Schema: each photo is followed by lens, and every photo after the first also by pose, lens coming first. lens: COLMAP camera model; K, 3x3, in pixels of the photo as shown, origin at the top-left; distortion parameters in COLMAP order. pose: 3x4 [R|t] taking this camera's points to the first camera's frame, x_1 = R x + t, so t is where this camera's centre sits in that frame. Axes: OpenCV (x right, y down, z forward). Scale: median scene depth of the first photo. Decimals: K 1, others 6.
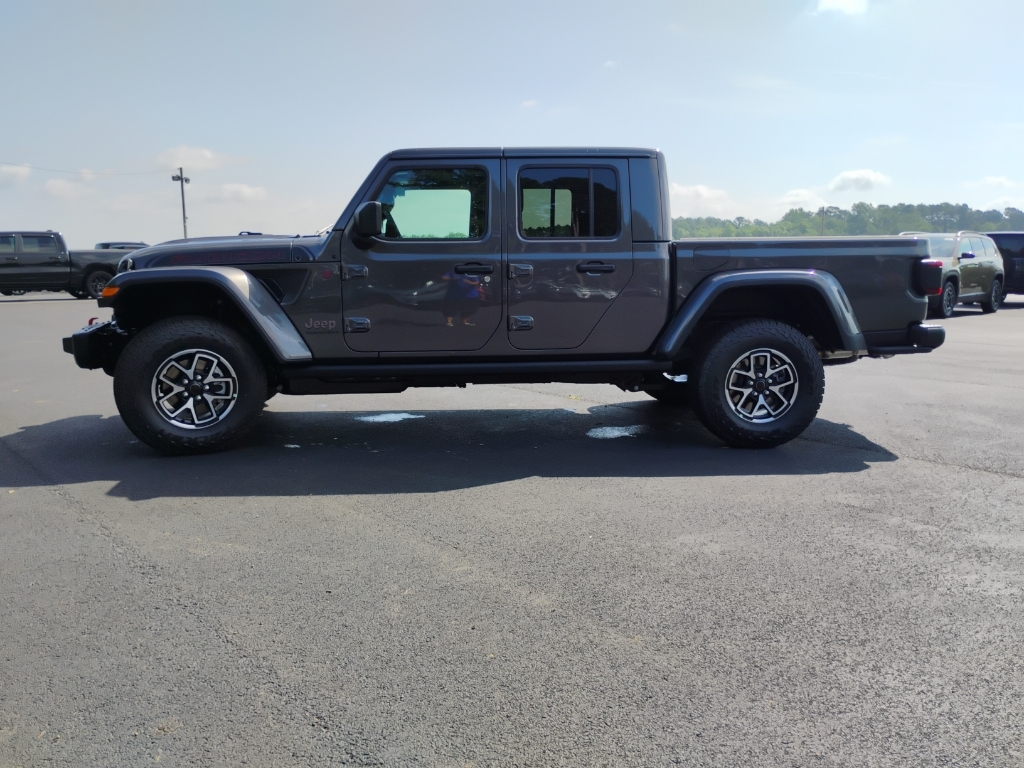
lens RADIAL K [[856.8, 0, 519.4], [0, 856.8, 385.5], [0, 0, 1]] dist [0.109138, -0.180074]
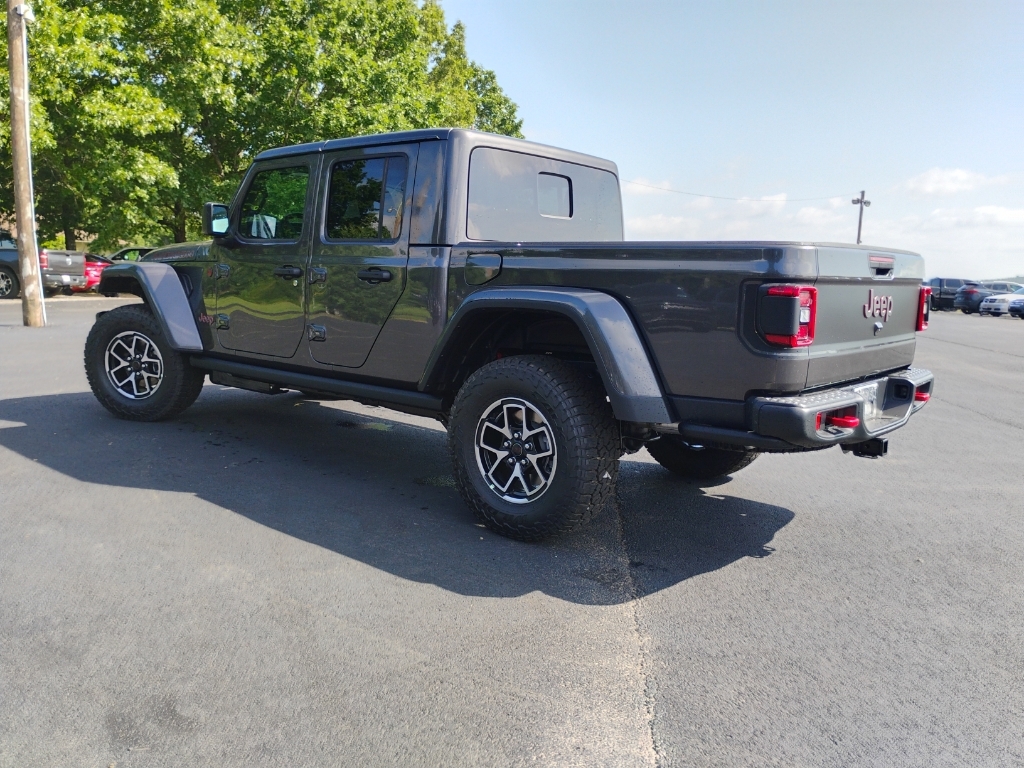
lens RADIAL K [[856.8, 0, 519.4], [0, 856.8, 385.5], [0, 0, 1]] dist [0.109138, -0.180074]
pose [[0.685480, 0.121288, -0.717918, 0.786220], [-0.141801, 0.989386, 0.031757, -0.075573], [0.714150, 0.080032, 0.695403, 0.513025]]
